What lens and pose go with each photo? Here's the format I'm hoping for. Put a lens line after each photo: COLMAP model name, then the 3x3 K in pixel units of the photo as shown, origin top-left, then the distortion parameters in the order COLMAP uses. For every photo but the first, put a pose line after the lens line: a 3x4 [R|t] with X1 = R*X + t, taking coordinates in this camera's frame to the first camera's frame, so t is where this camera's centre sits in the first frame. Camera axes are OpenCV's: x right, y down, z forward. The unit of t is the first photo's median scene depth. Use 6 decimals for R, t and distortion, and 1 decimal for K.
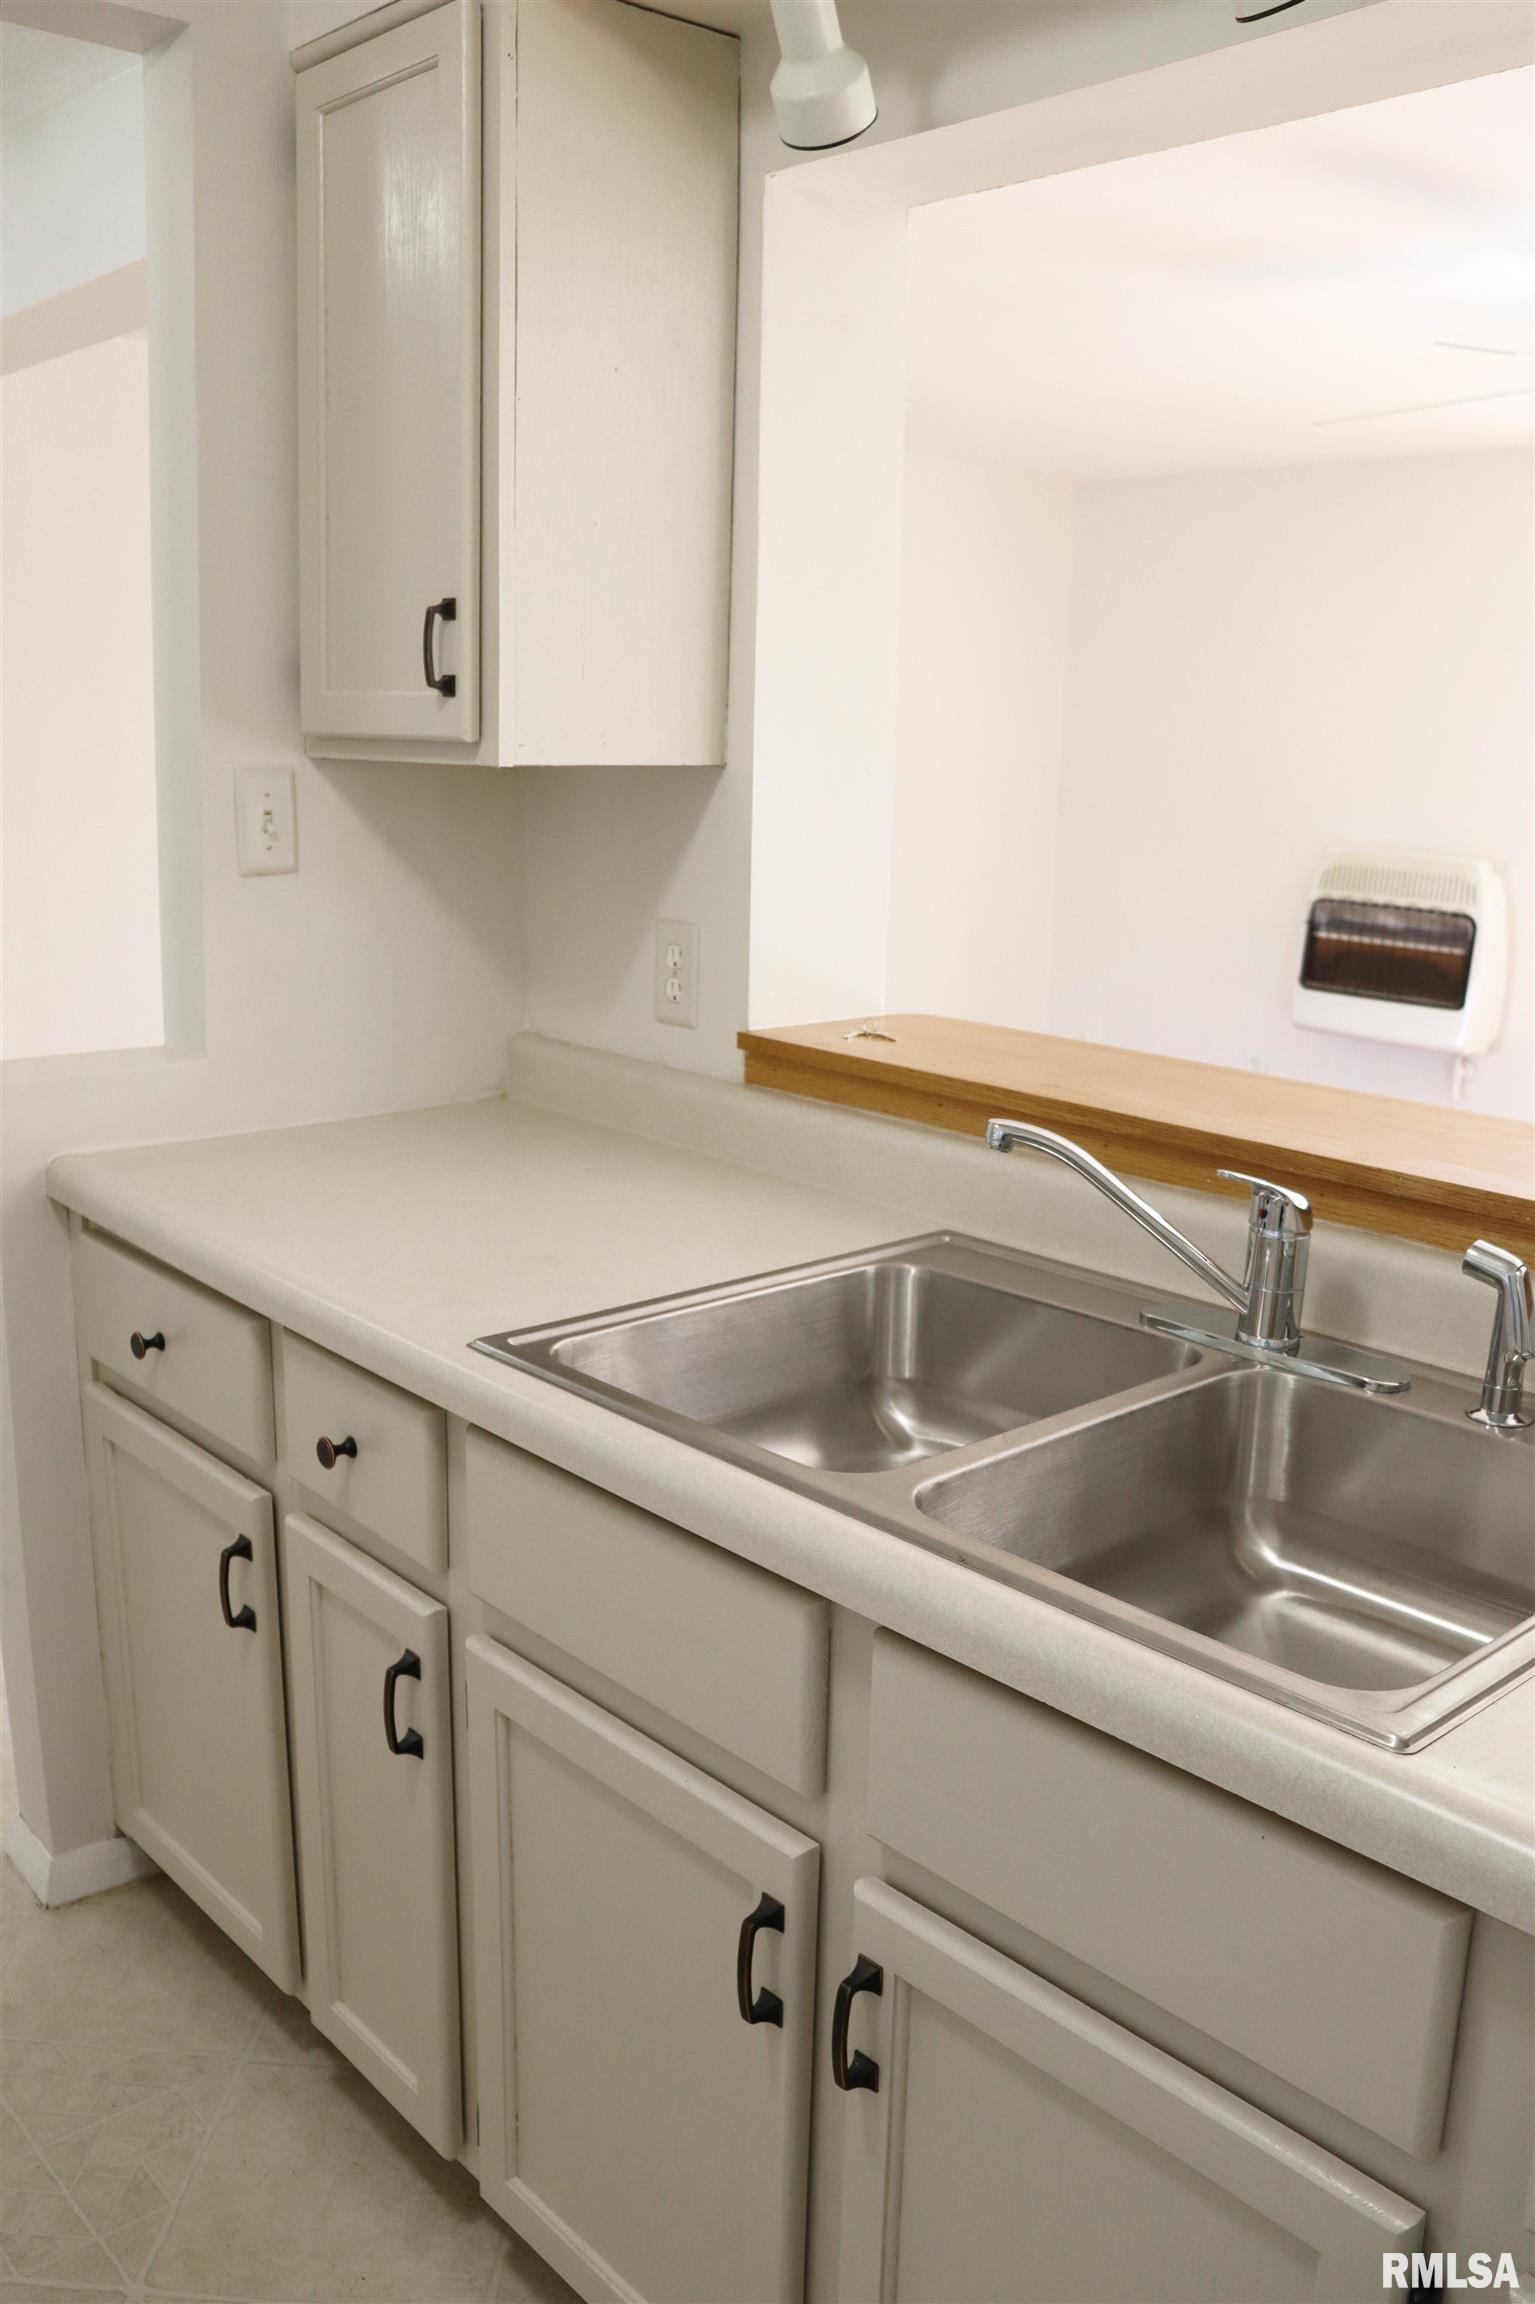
lens RADIAL K [[1957.5, 0, 765.1], [0, 1957.5, 1158.6], [0, 0, 1]] dist [-0.174887, 0.159493]
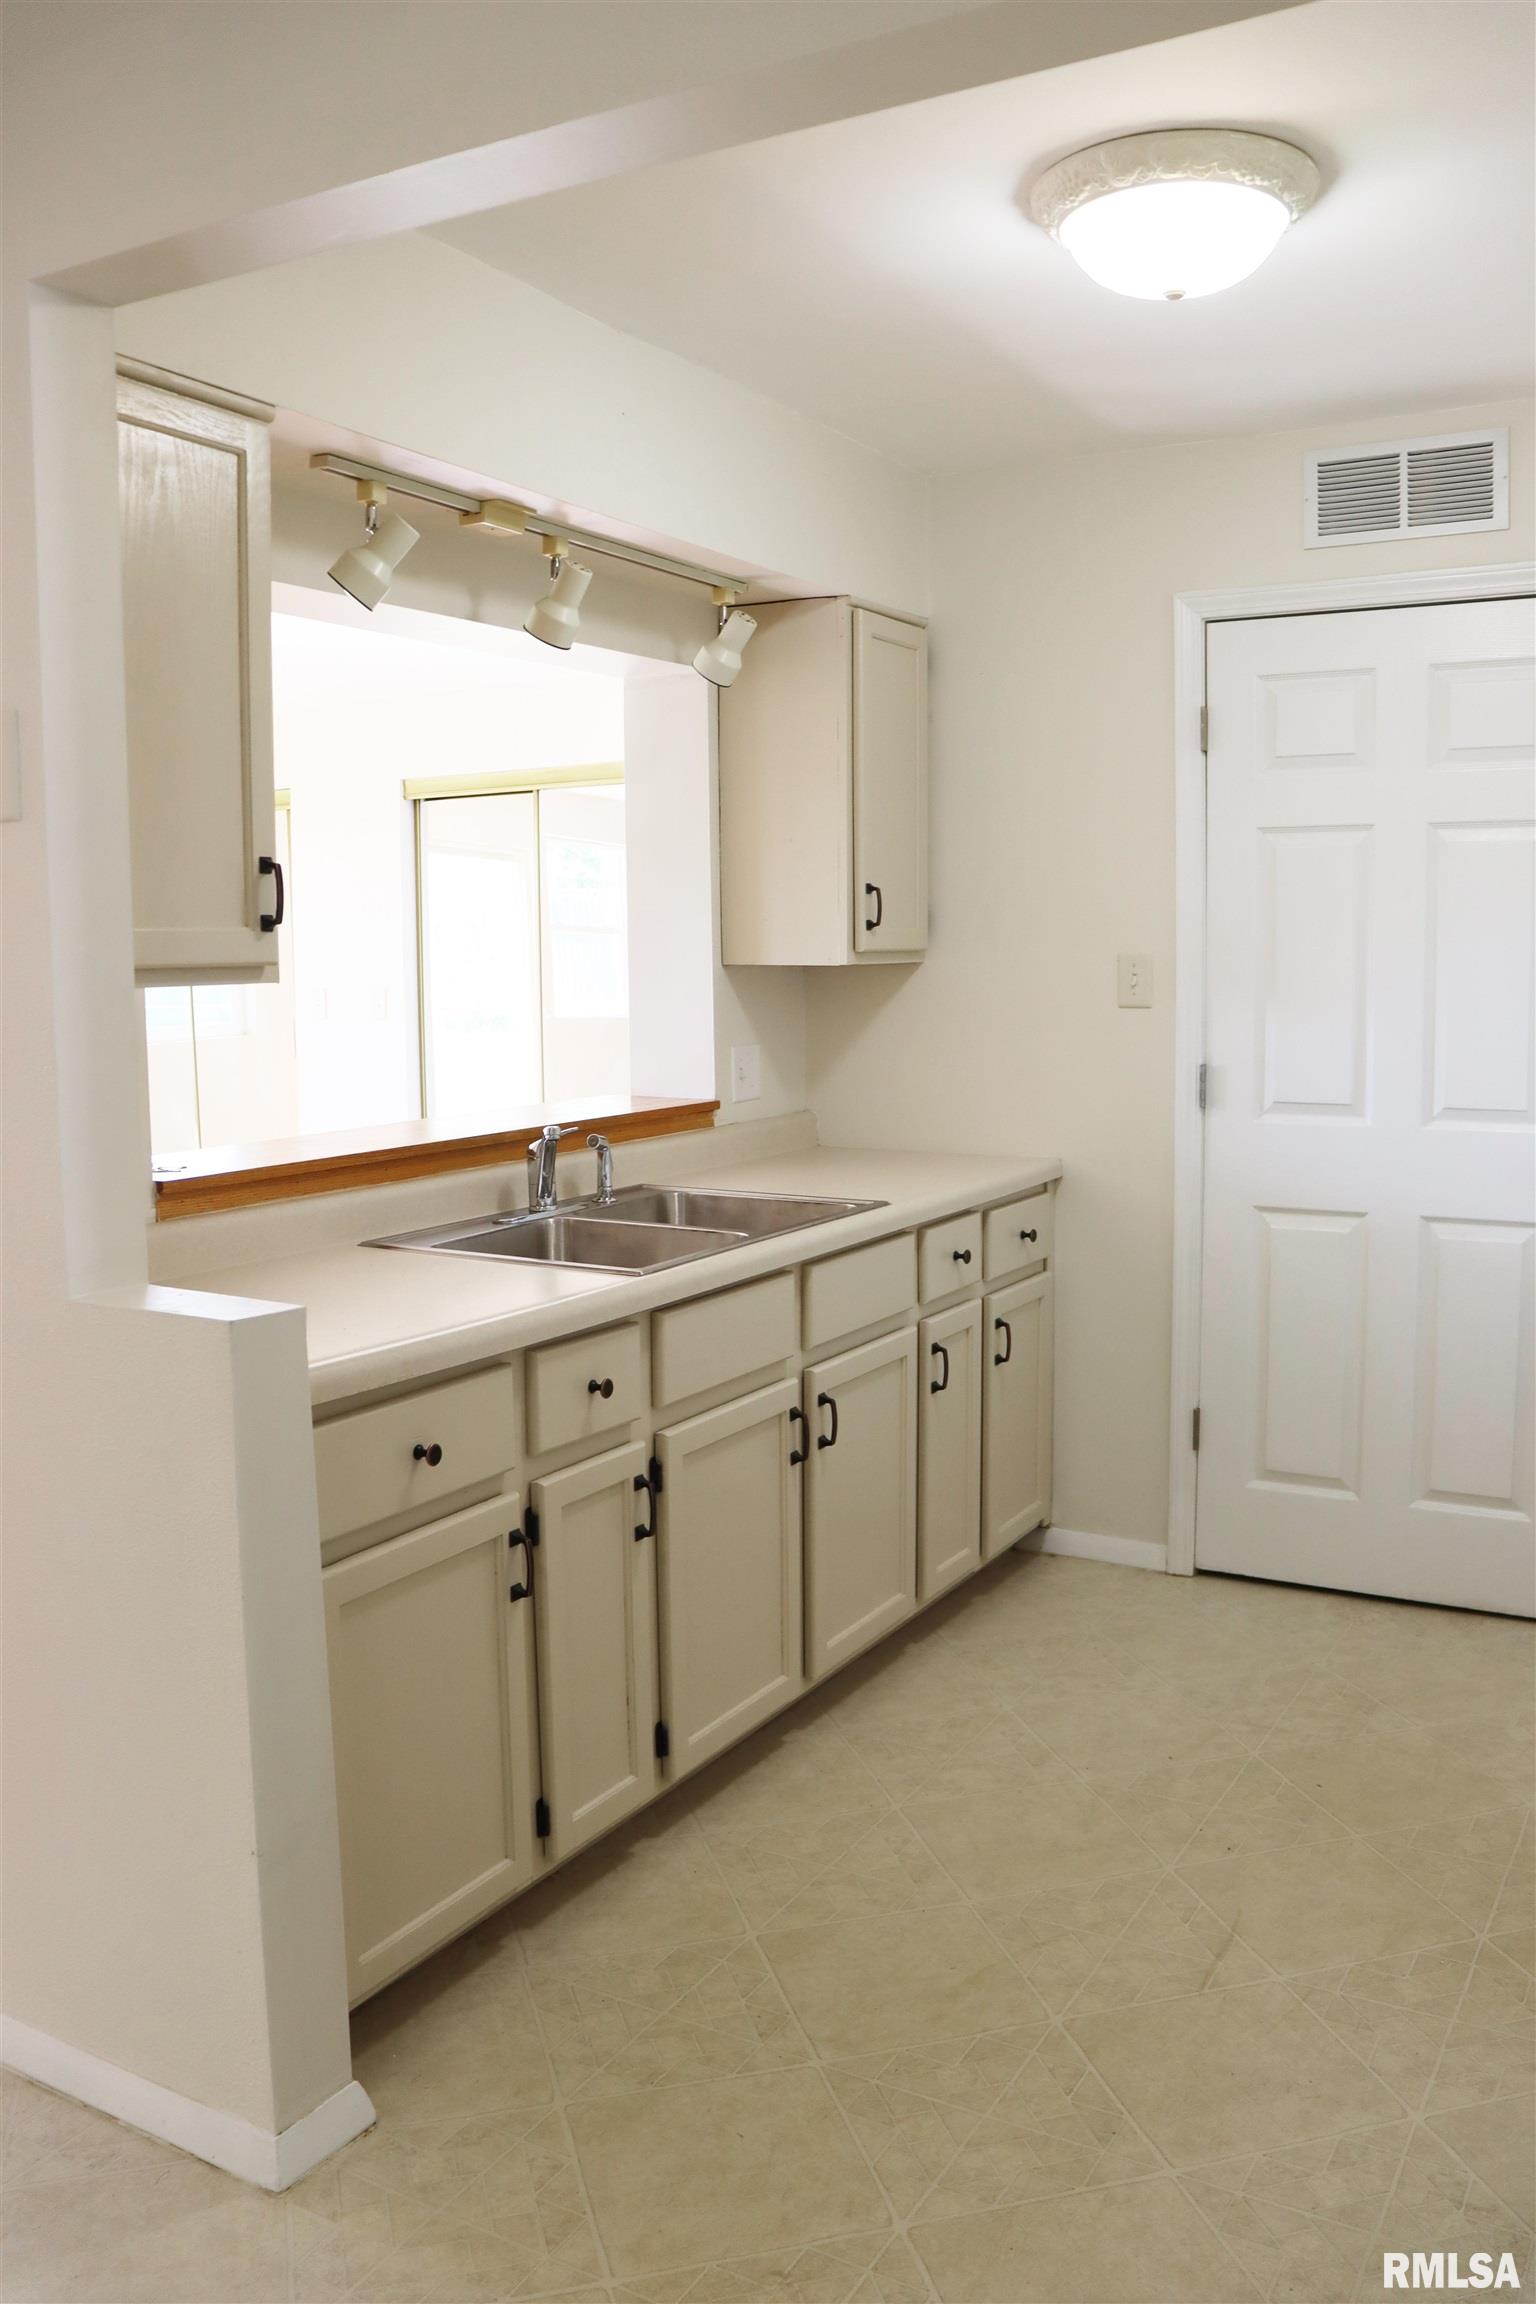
lens RADIAL K [[1909.4, 0, 757.9], [0, 1909.4, 1158.1], [0, 0, 1]] dist [-0.172776, 0.159859]
pose [[-0.318058, -0.126258, 0.939627, -2.828825], [0.210726, 0.956887, 0.199907, -0.528796], [-0.924356, 0.261586, -0.277739, 2.073127]]
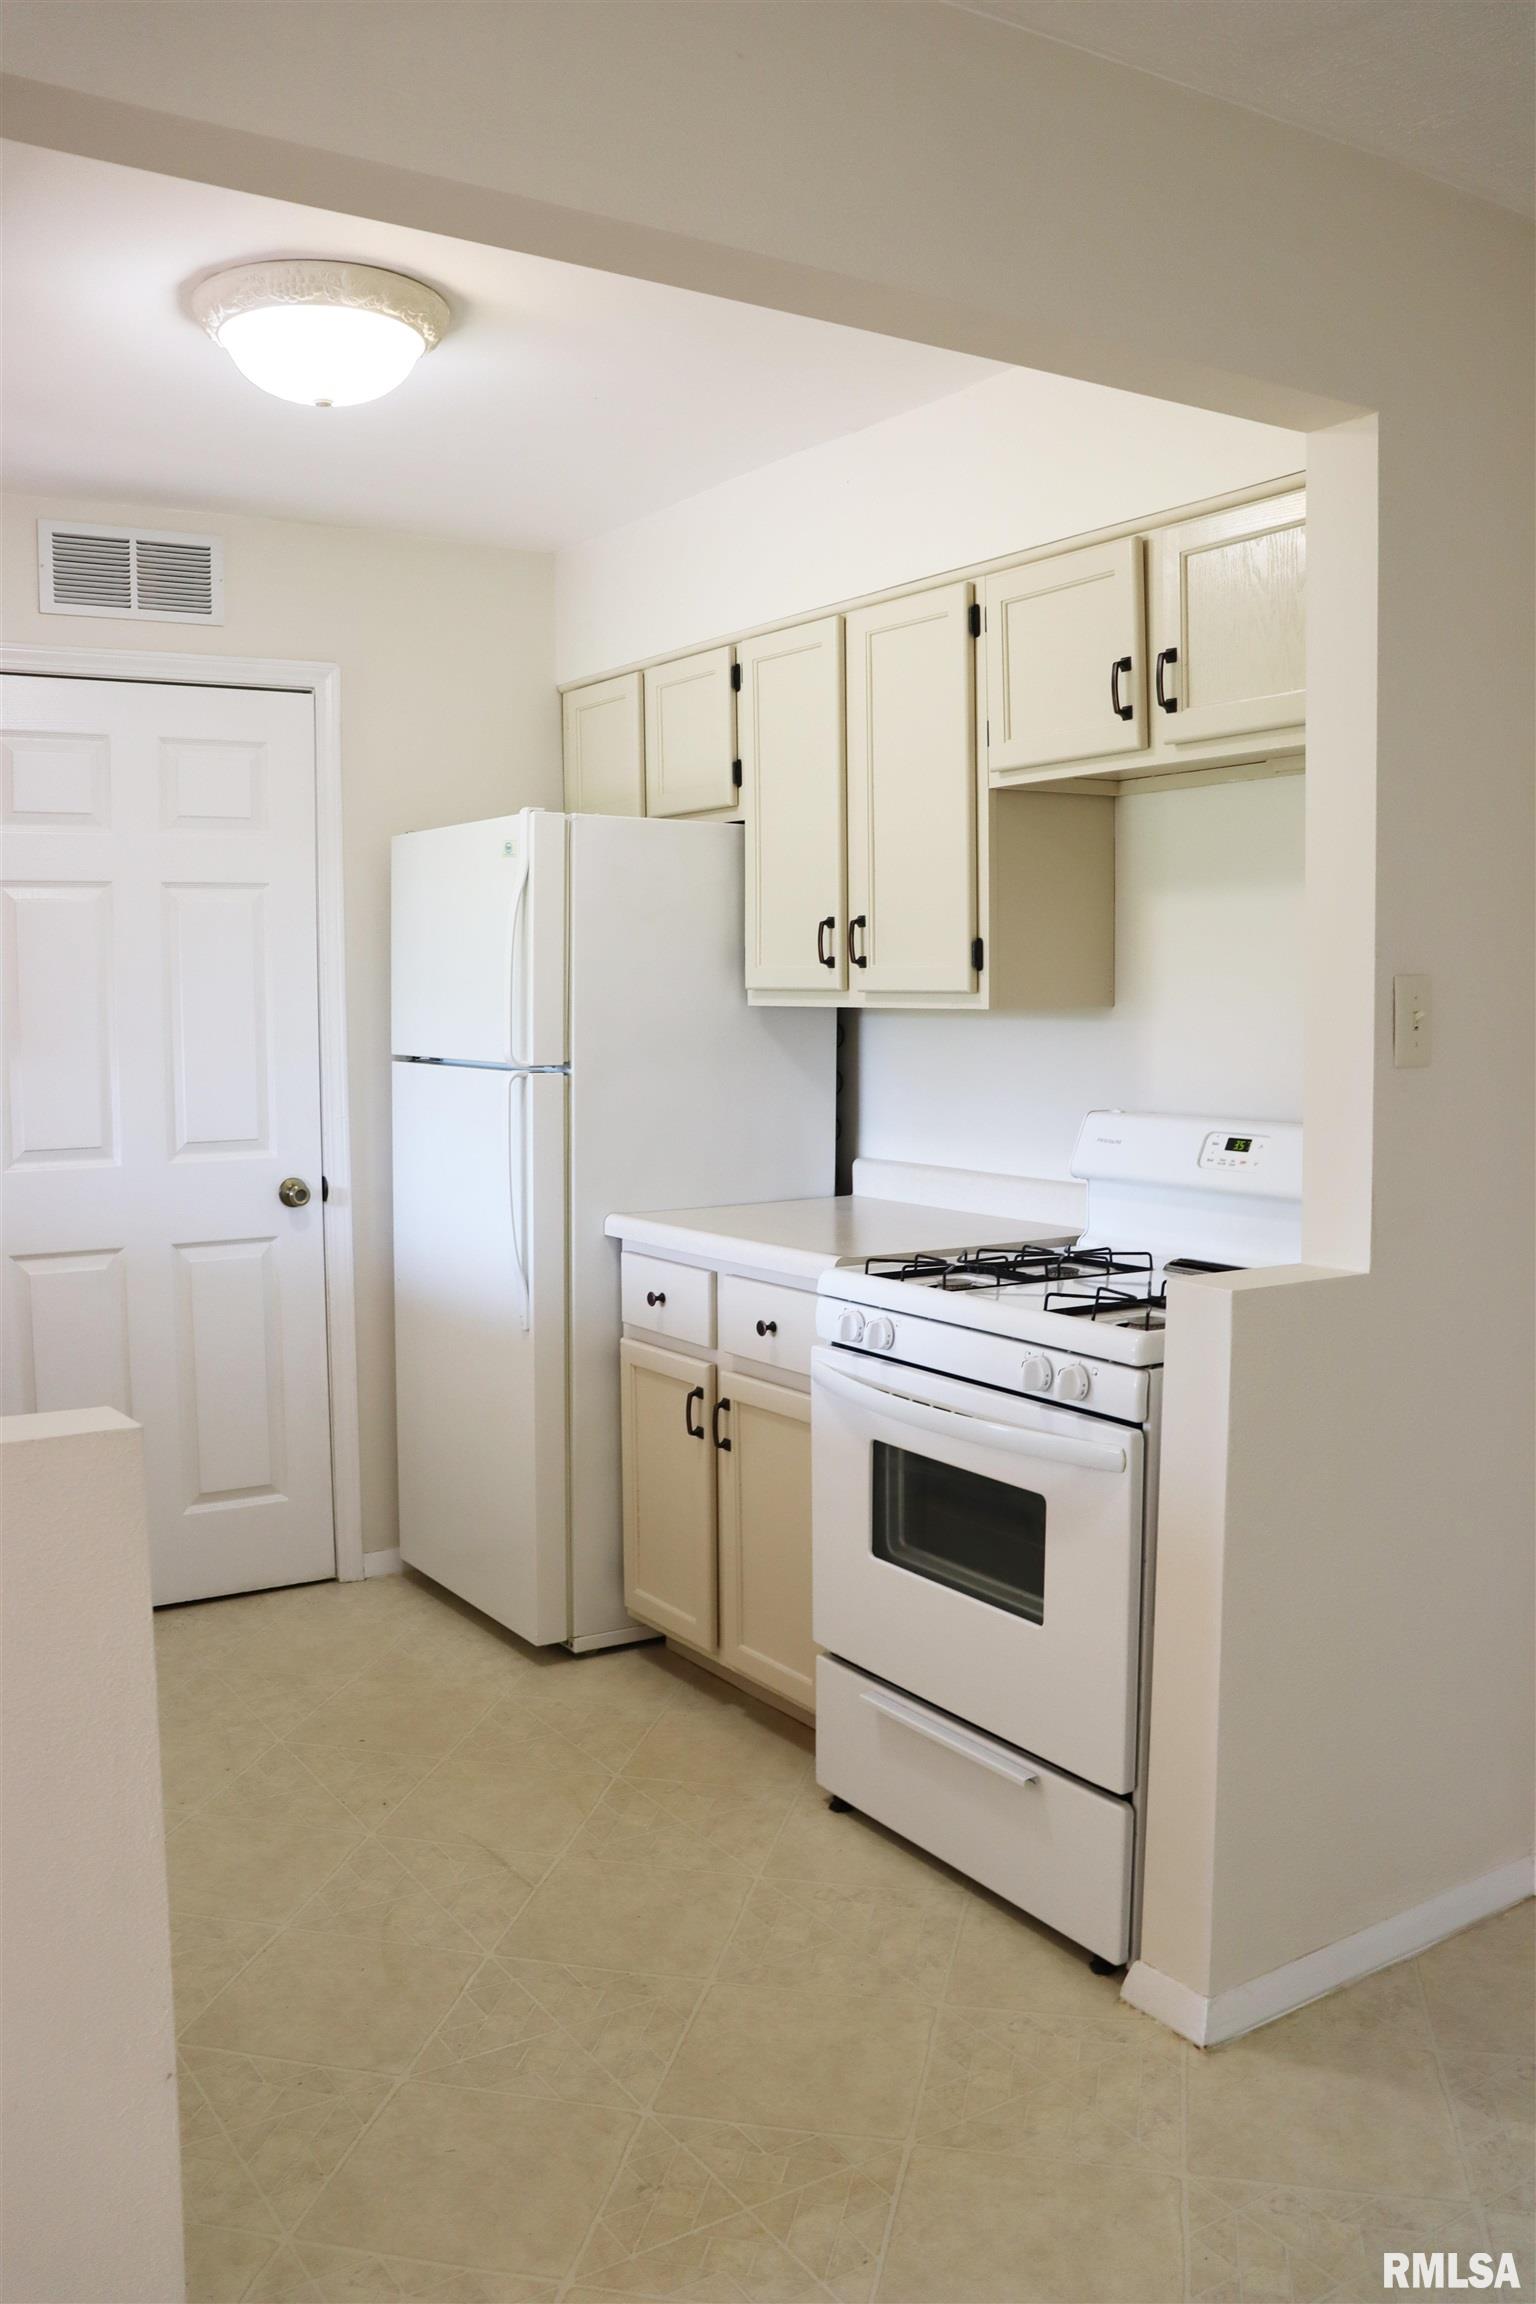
lens RADIAL K [[1909.4, 0, 757.9], [0, 1909.4, 1158.1], [0, 0, 1]] dist [-0.172776, 0.159859]
pose [[-0.988046, -0.030014, 0.151210, -1.621753], [0.017745, 0.952203, 0.304951, -0.783887], [-0.153135, 0.303989, -0.940287, 3.401423]]
